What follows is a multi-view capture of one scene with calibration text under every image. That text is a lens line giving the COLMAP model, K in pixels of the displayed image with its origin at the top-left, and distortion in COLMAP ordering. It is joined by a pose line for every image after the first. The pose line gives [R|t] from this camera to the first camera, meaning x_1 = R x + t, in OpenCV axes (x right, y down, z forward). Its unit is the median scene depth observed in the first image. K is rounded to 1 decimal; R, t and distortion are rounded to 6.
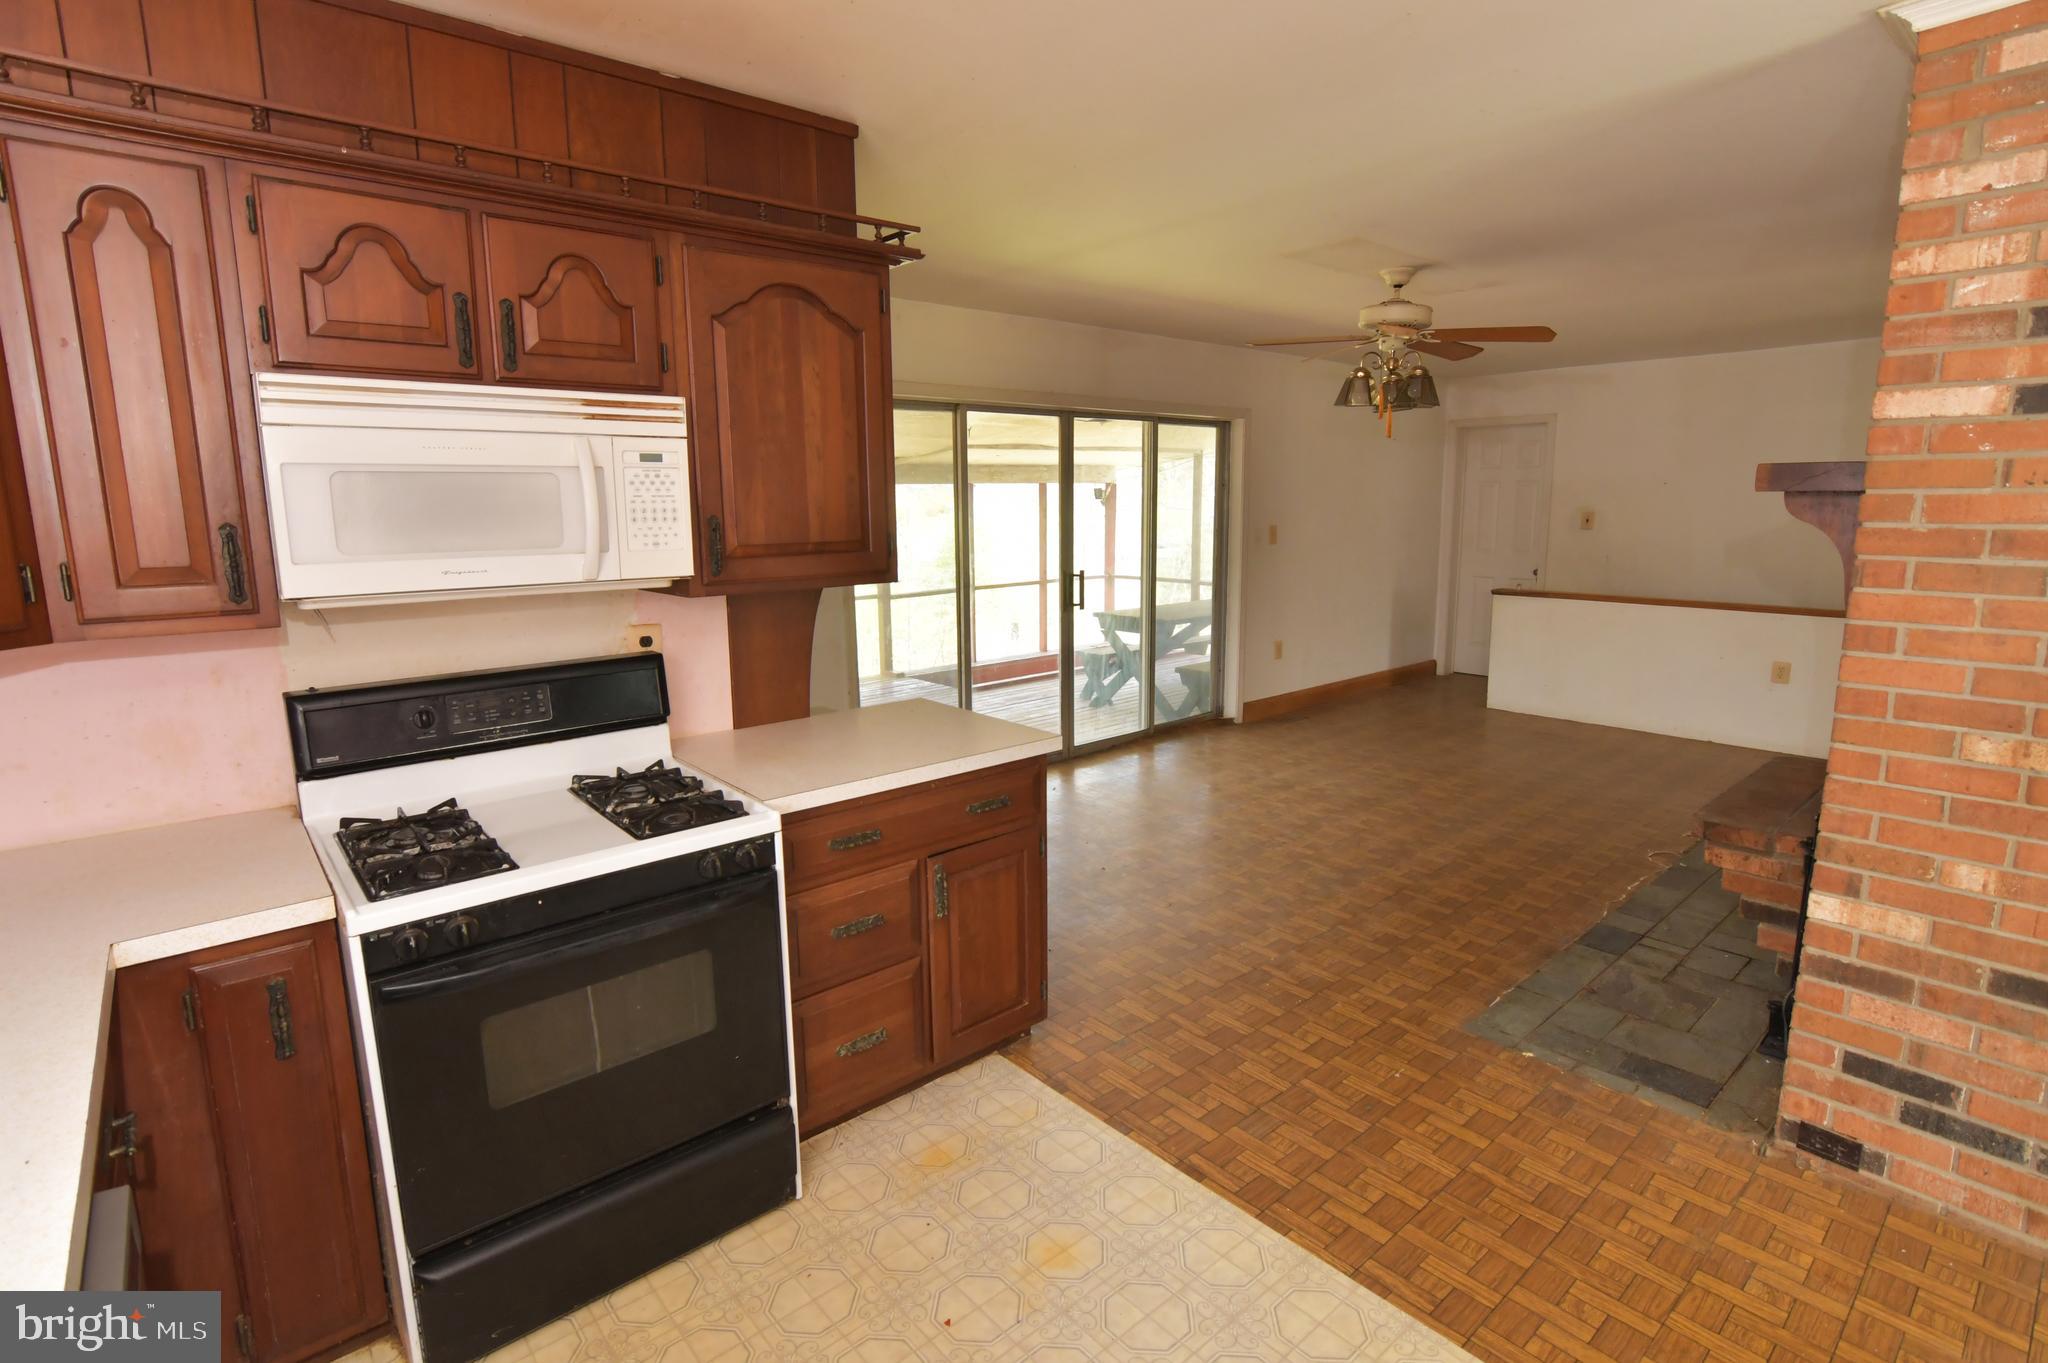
lens RADIAL K [[996.4, 0, 1021.5], [0, 996.4, 669.9], [0, 0, 1]] dist [-0.033584, 0.011883]
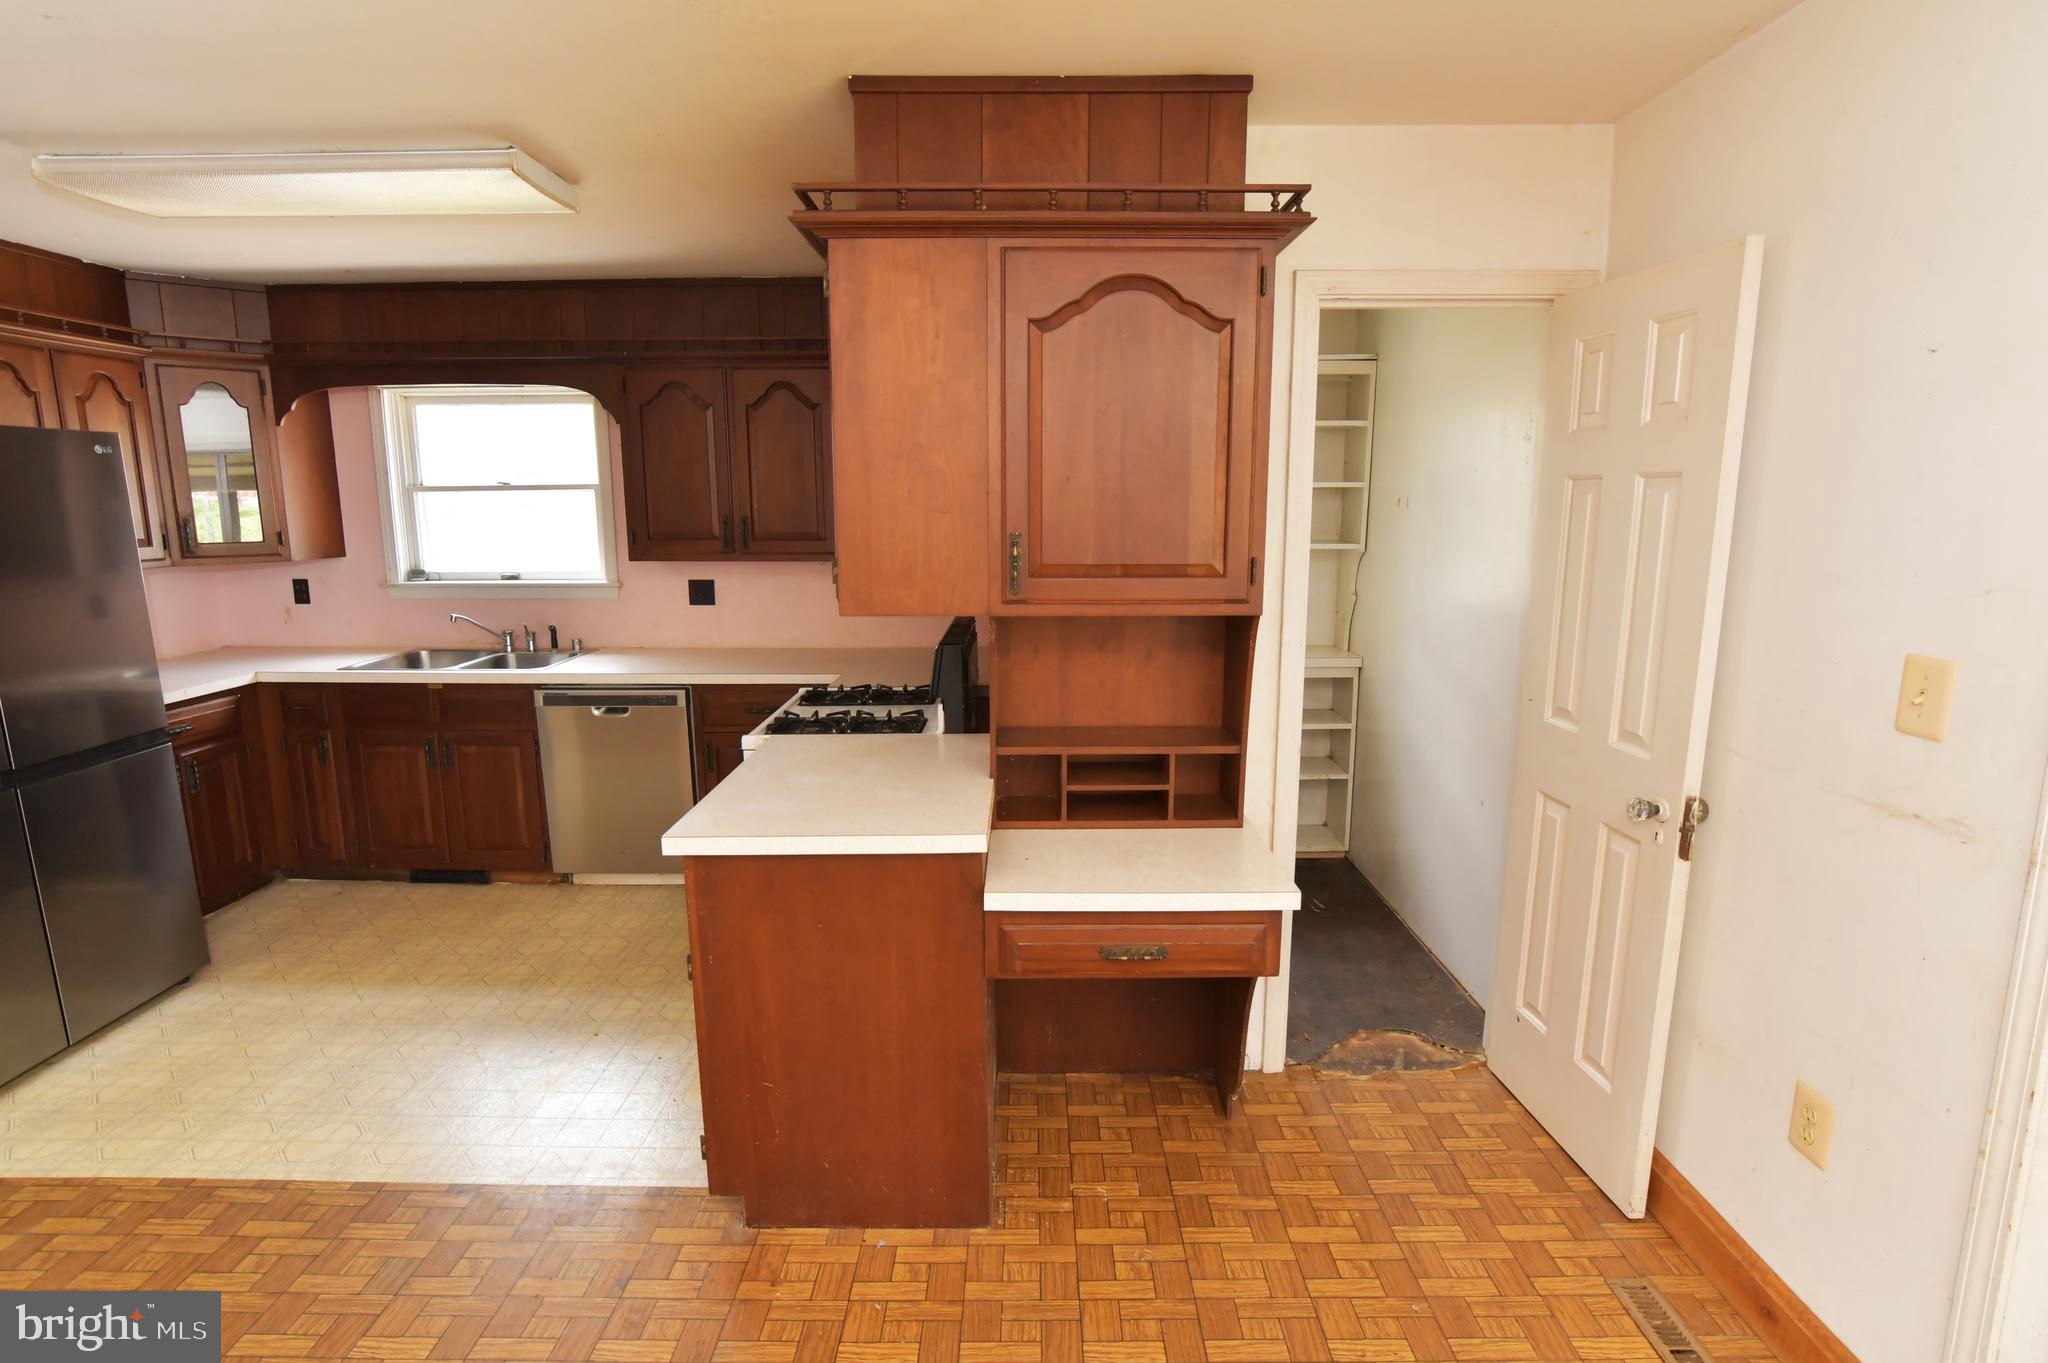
lens RADIAL K [[996.4, 0, 1021.5], [0, 996.4, 669.9], [0, 0, 1]] dist [-0.033584, 0.011883]
pose [[-0.658981, 0.138521, -0.739294, 0.208287], [-0.118824, 0.951381, 0.284175, -0.156162], [0.742715, 0.275112, -0.610482, 0.851266]]
